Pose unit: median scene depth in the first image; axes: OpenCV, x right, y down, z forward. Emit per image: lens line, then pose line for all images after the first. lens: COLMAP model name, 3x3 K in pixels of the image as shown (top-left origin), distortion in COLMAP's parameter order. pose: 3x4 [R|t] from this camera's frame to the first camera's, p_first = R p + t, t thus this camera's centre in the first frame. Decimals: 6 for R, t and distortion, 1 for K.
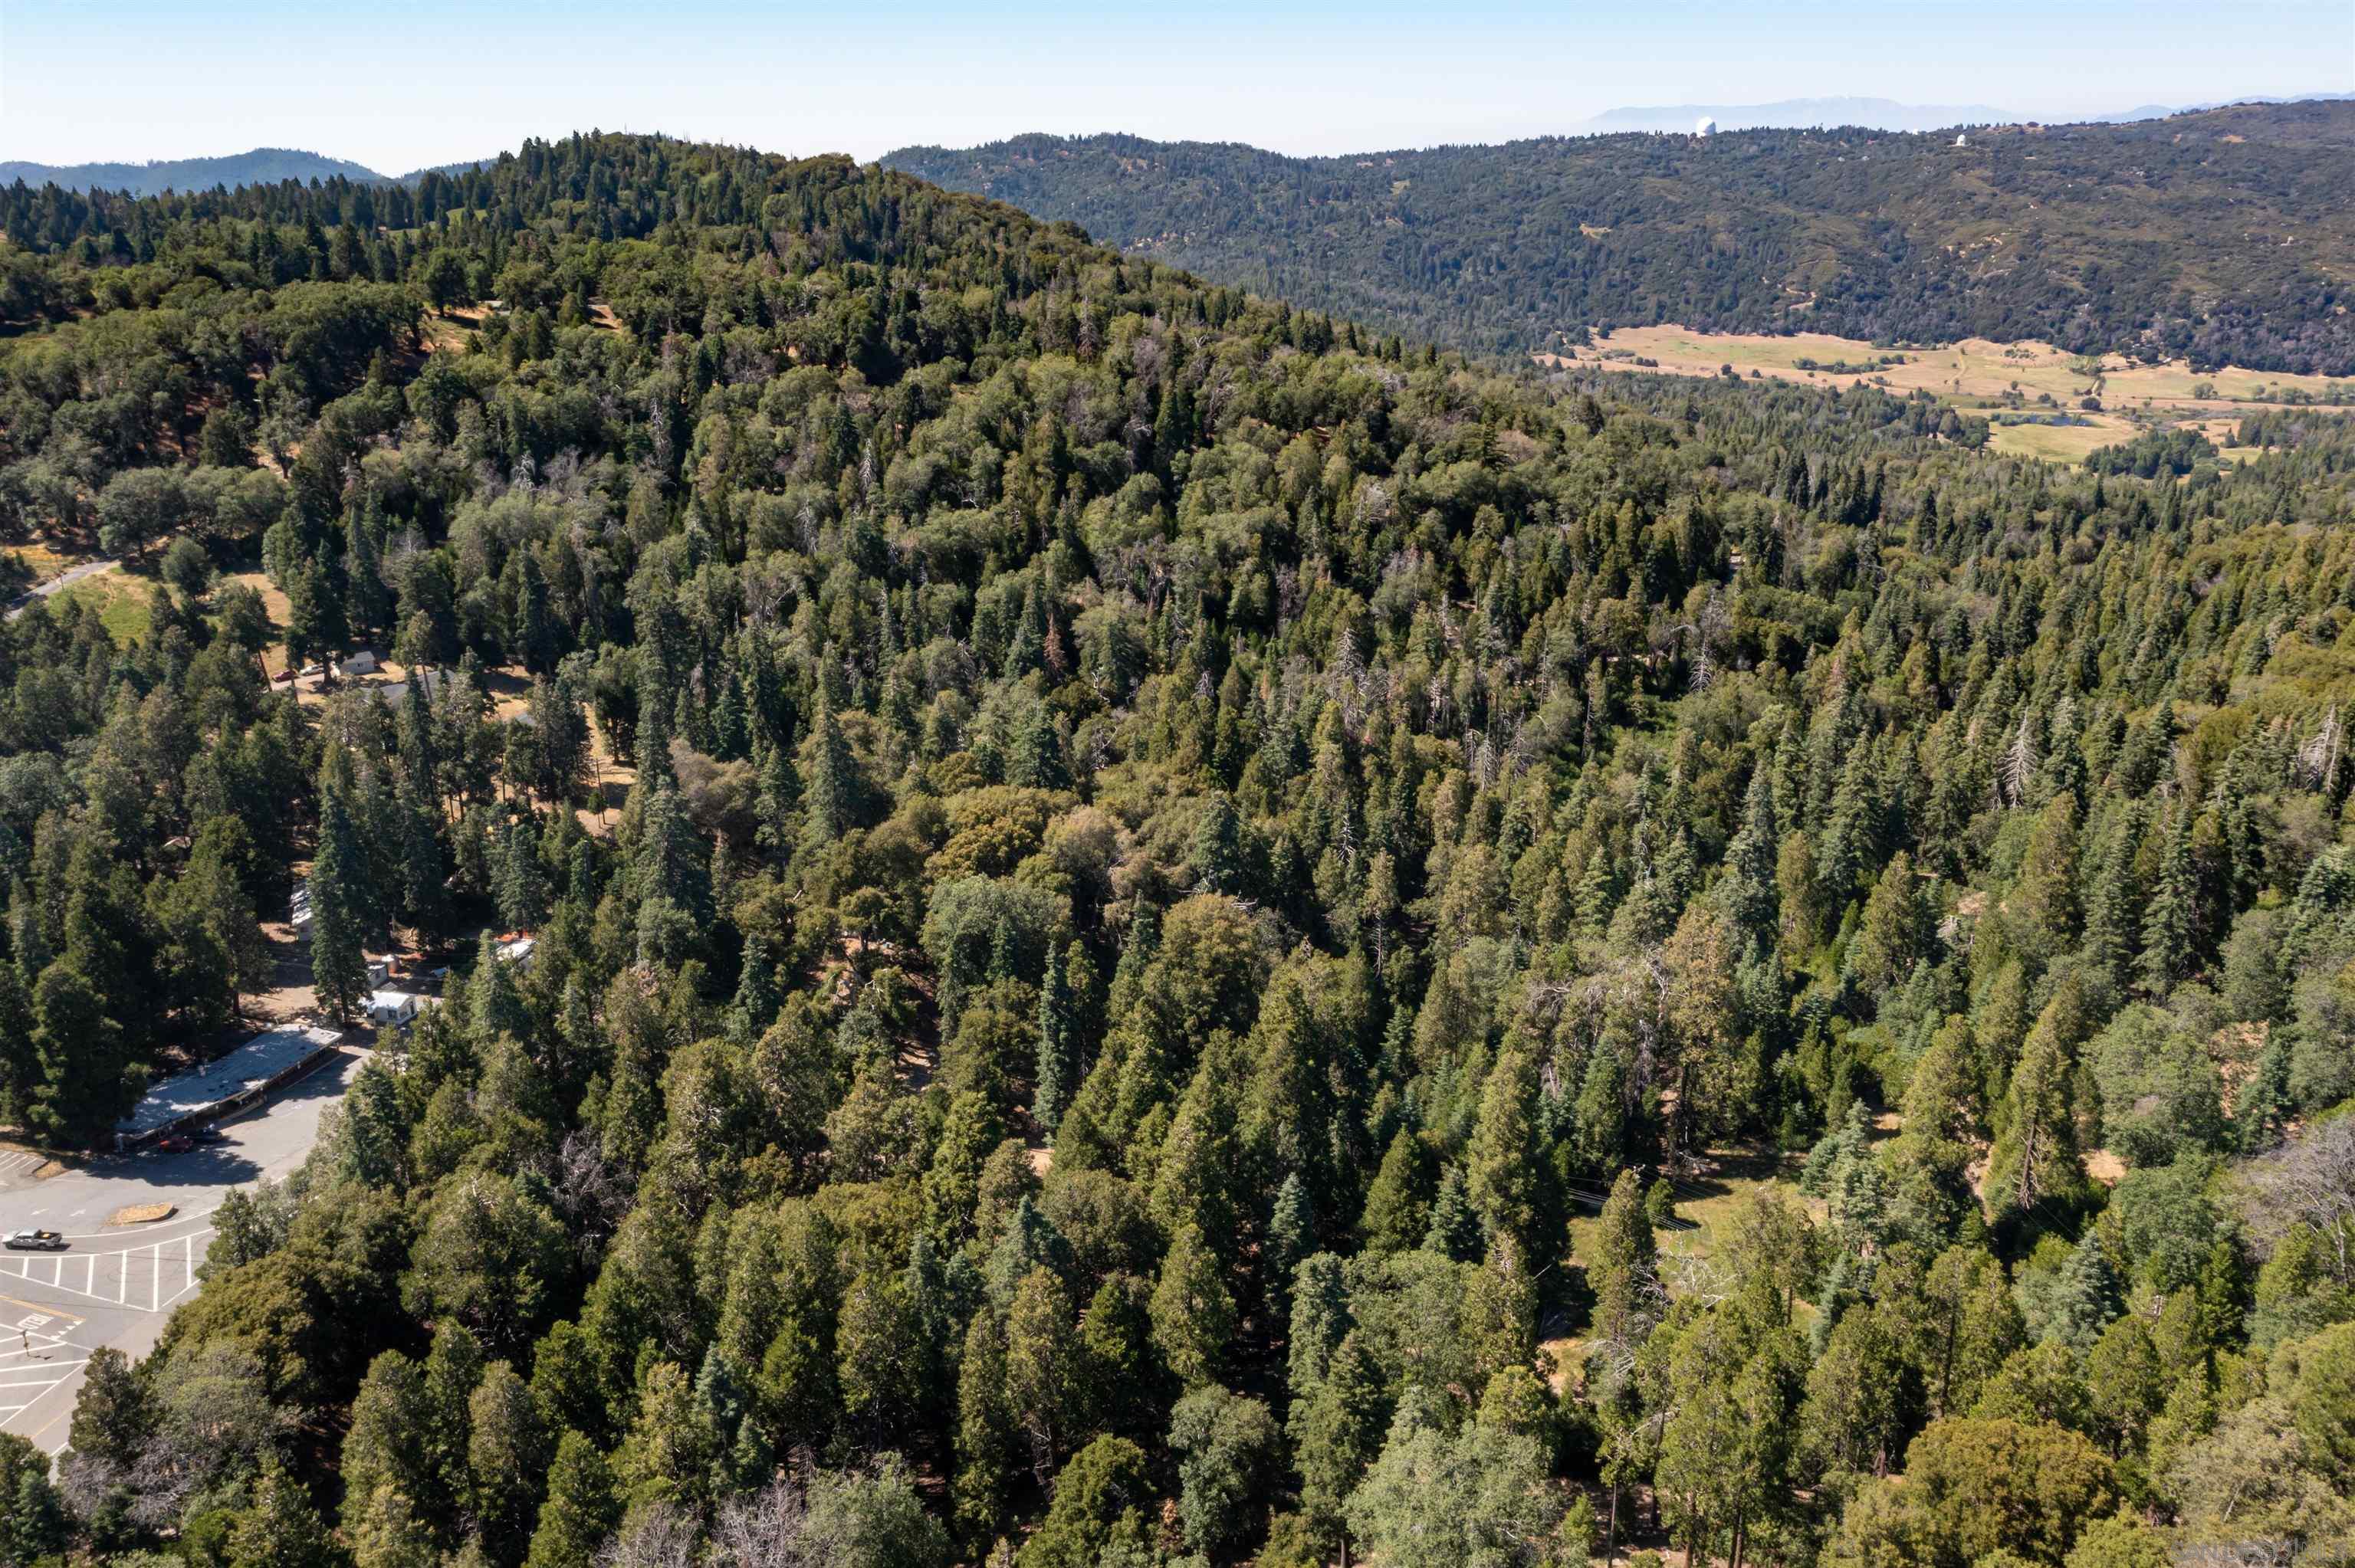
lens RADIAL K [[1877.2, 0, 1176.0], [0, 1877.2, 781.2], [0, 0, 1]] dist [-0.003626, 0.000885]
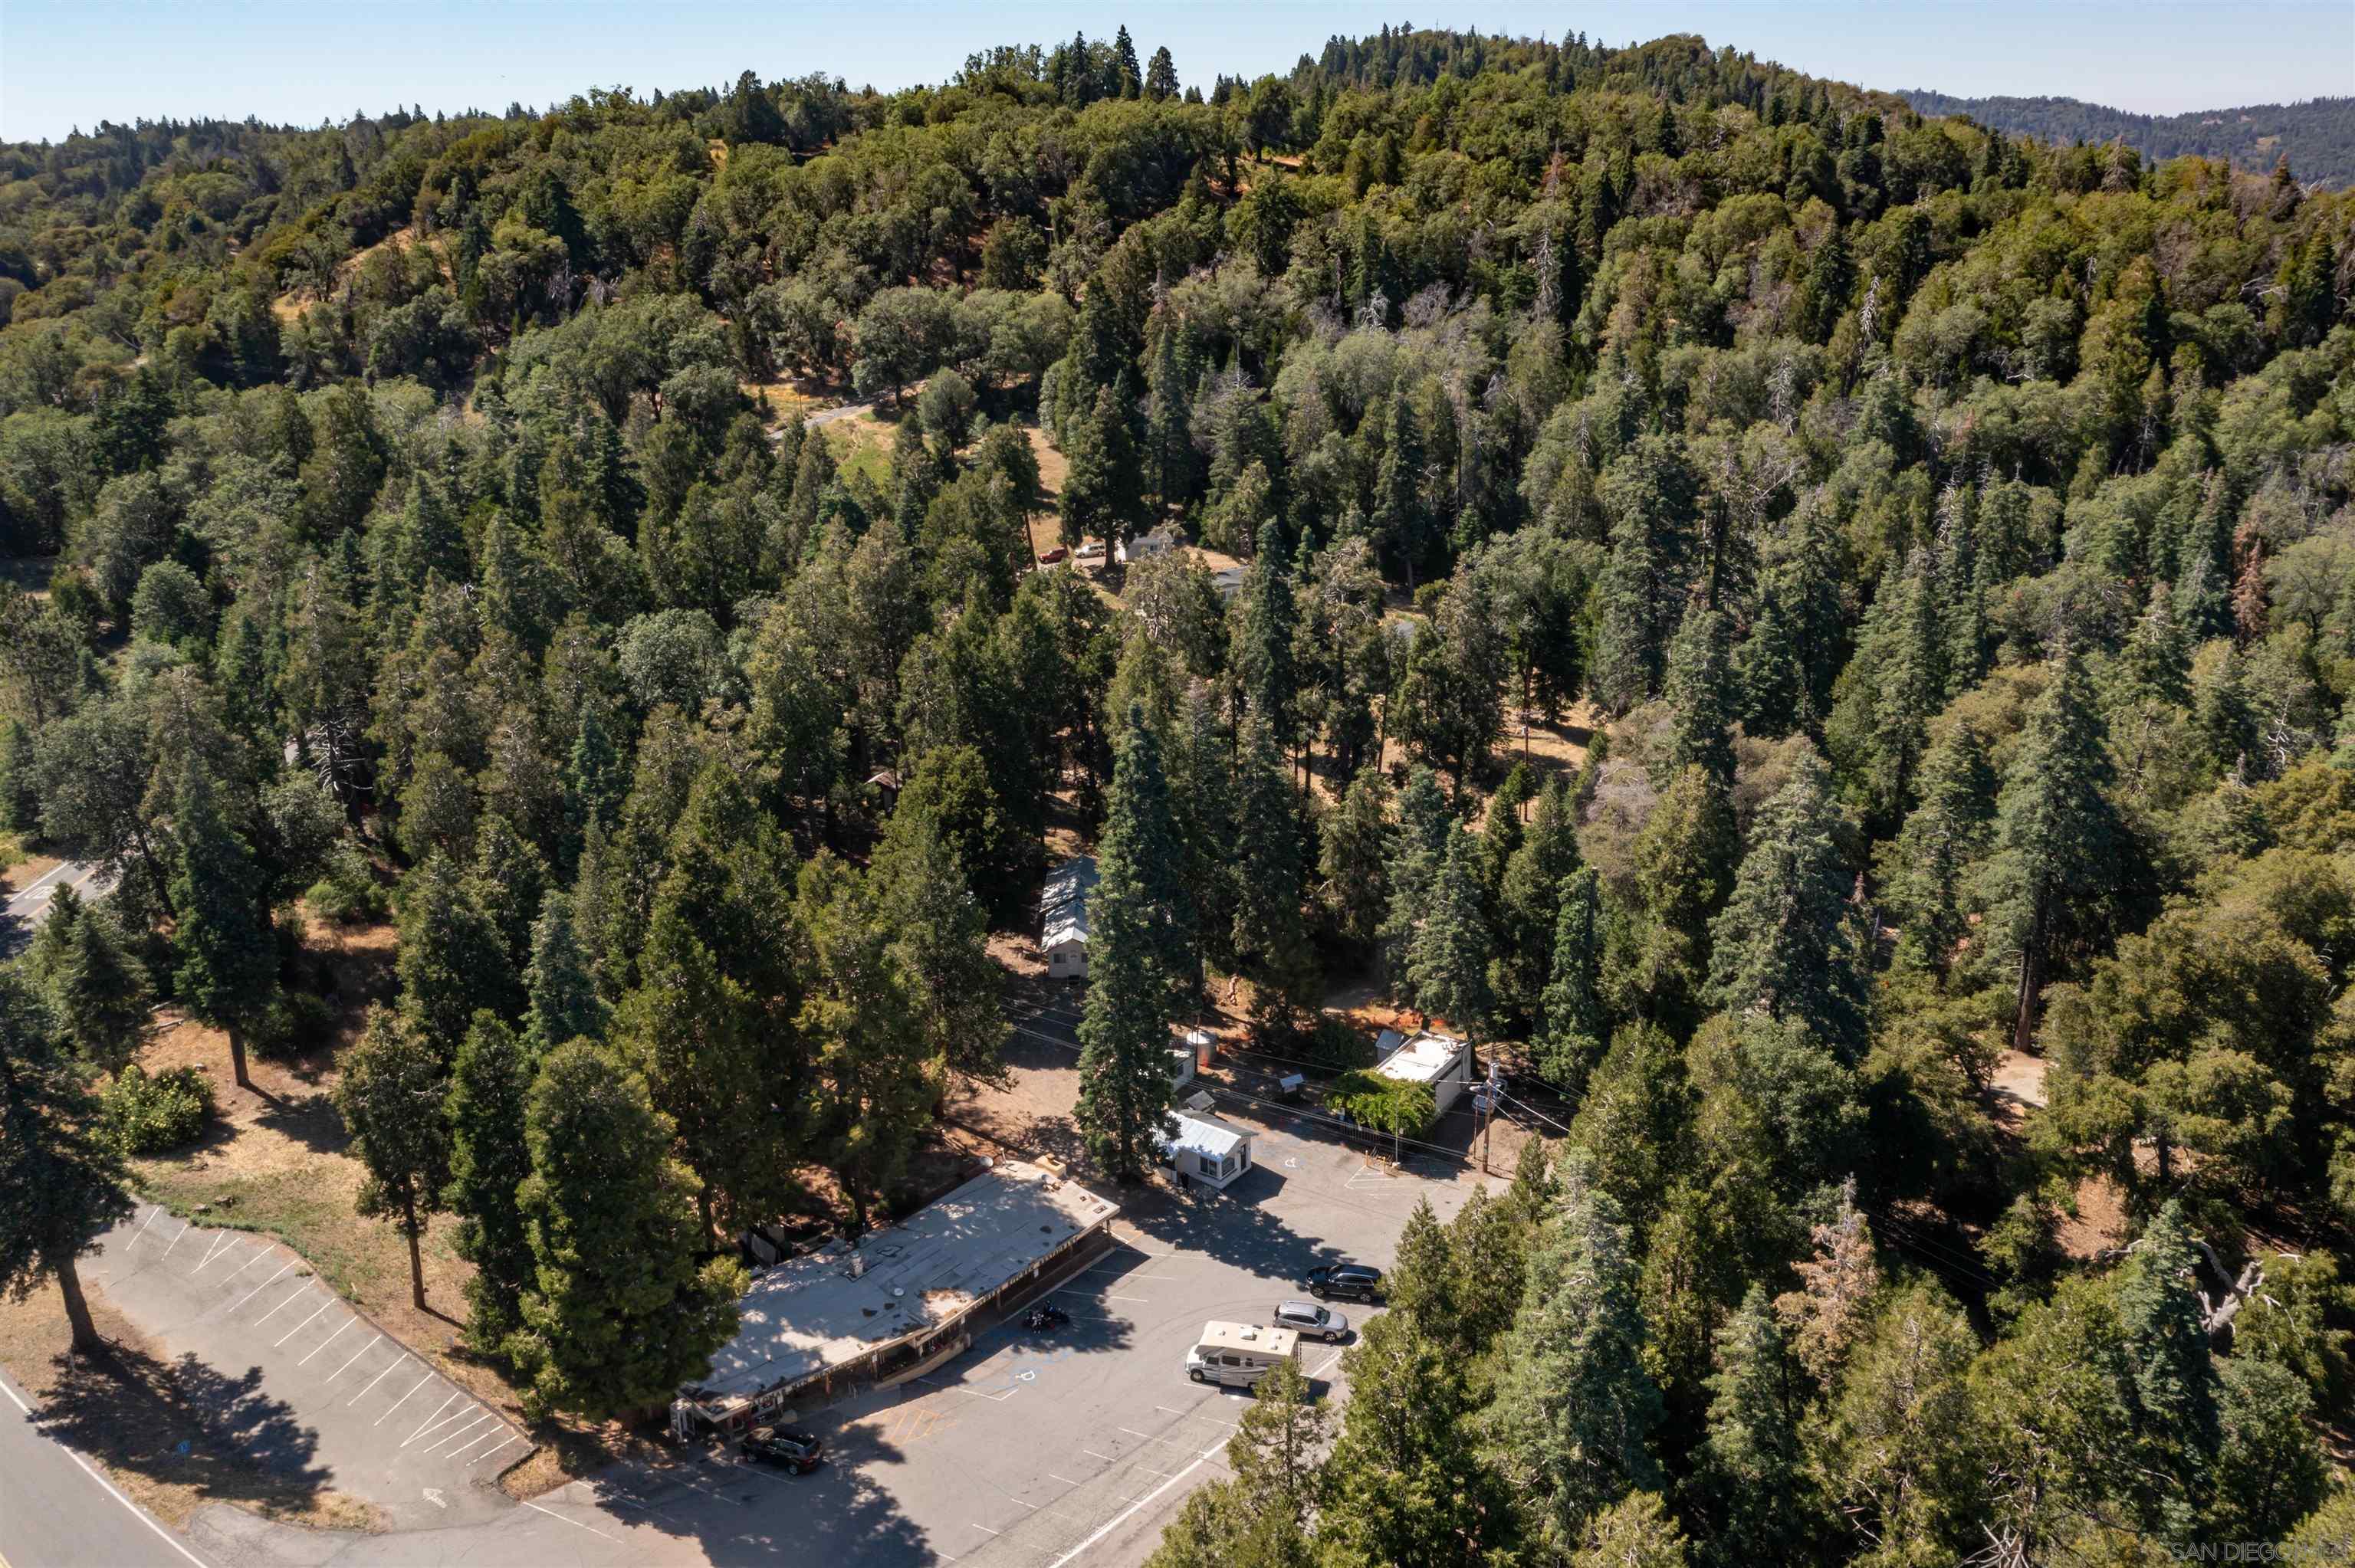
lens RADIAL K [[1877.2, 0, 1189.6], [0, 1877.2, 787.5], [0, 0, 1]] dist [-0.003626, 0.000885]
pose [[0.934020, 0.106445, -0.340993, -0.154582], [-0.102651, 0.994289, 0.029204, 0.004490], [0.342154, 0.007726, 0.939612, 0.308873]]
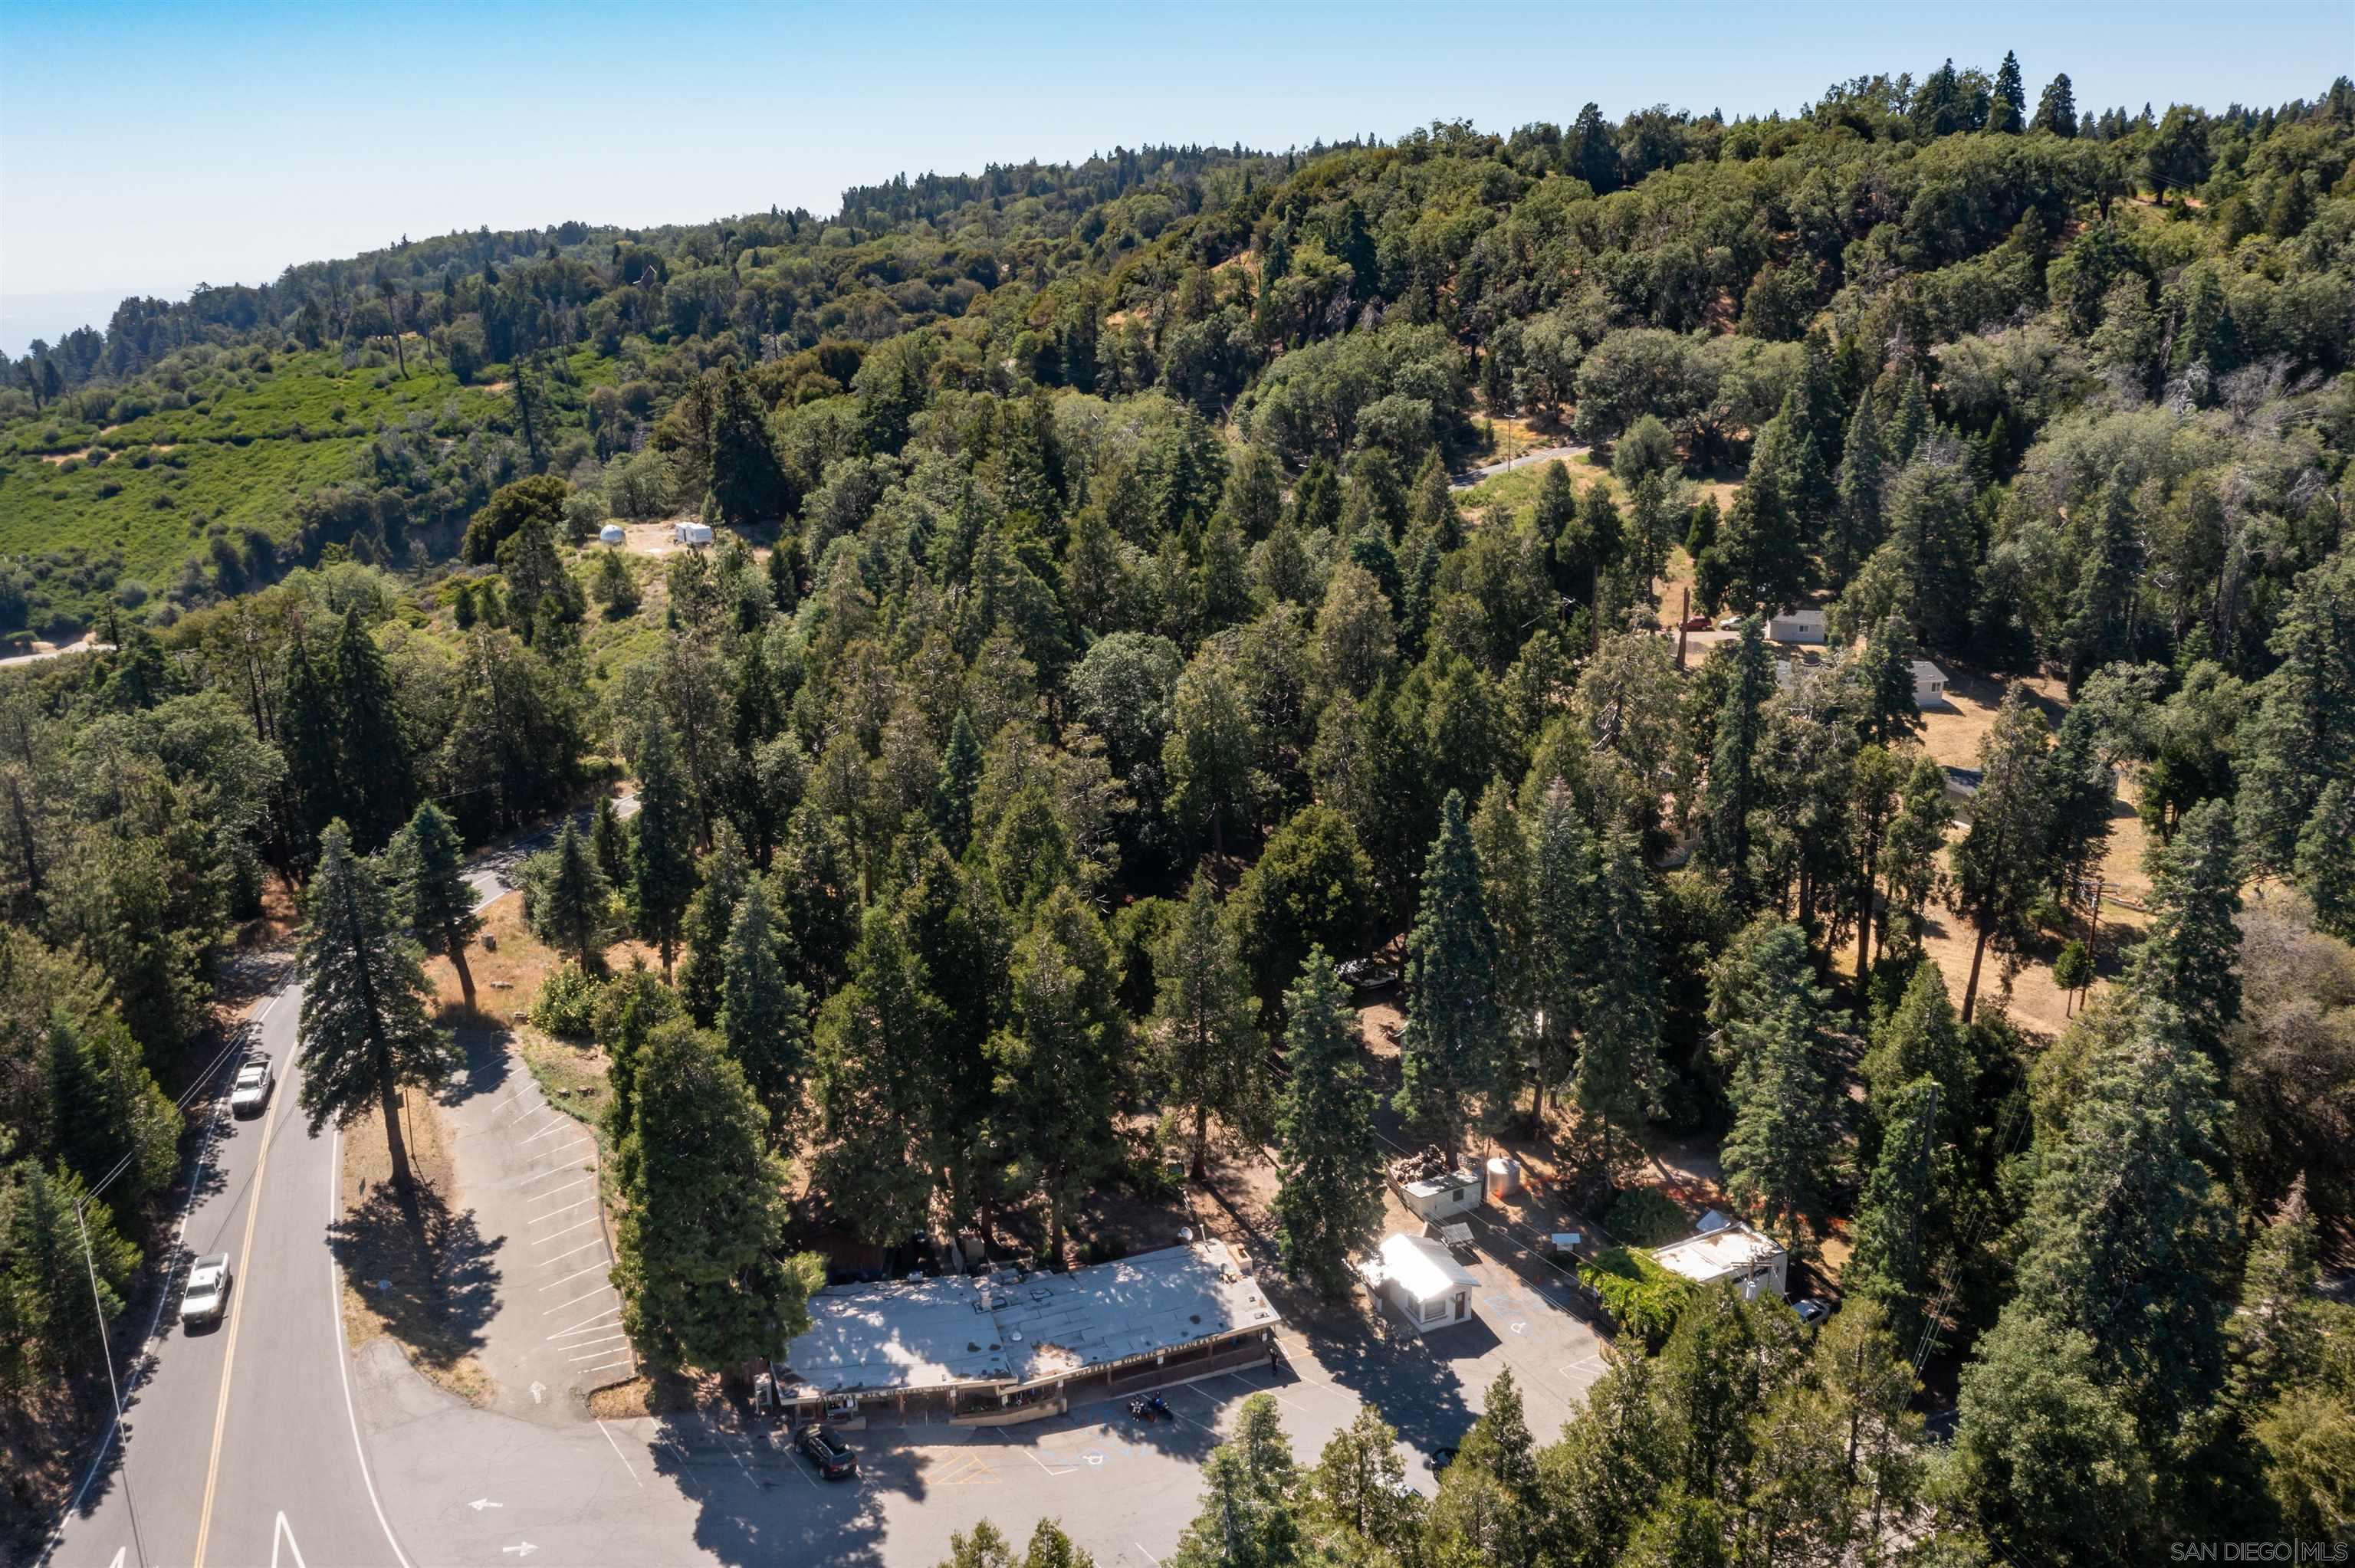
lens RADIAL K [[1877.2, 0, 1166.5], [0, 1877.2, 787.6], [0, 0, 1]] dist [-0.003626, 0.000885]
pose [[0.644835, 0.237360, -0.726532, -0.088197], [-0.242023, 0.965054, 0.100478, -0.019252], [0.724992, 0.111046, 0.679747, 0.370796]]
